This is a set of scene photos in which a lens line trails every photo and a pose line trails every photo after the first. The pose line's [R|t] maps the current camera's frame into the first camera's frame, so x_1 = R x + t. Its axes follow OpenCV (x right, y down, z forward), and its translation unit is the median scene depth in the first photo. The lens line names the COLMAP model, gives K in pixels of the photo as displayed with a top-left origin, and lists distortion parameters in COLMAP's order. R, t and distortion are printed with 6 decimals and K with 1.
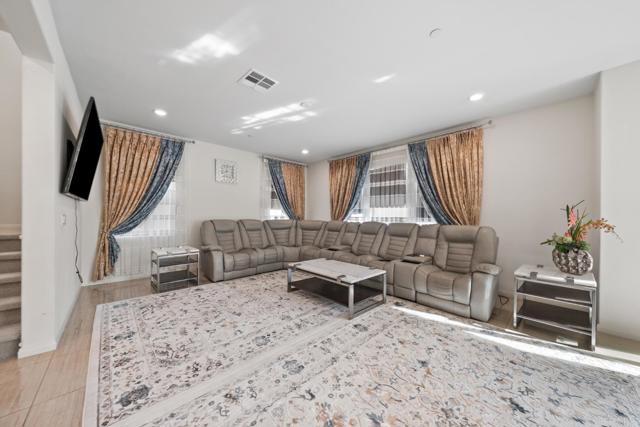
lens RADIAL K [[222.5, 0, 323.6], [0, 222.5, 216.6], [0, 0, 1]] dist [-0.005878, 0.000311]
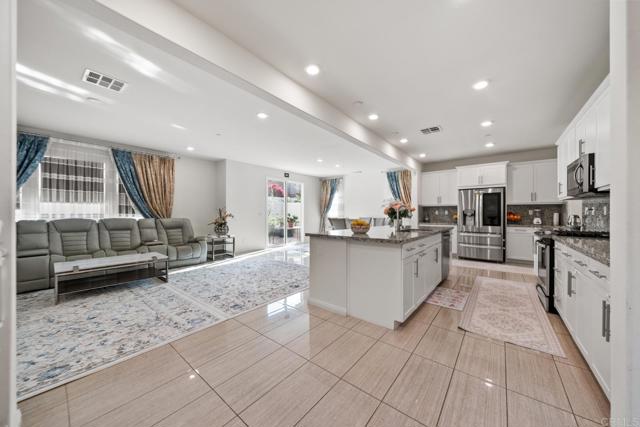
lens RADIAL K [[222.5, 0, 326.3], [0, 222.5, 213.5], [0, 0, 1]] dist [-0.005878, 0.000311]
pose [[-0.140282, -0.011878, 0.990040, -0.886457], [-0.002763, 0.999929, 0.011606, -0.012668], [-0.990108, -0.001108, -0.140304, 0.085857]]
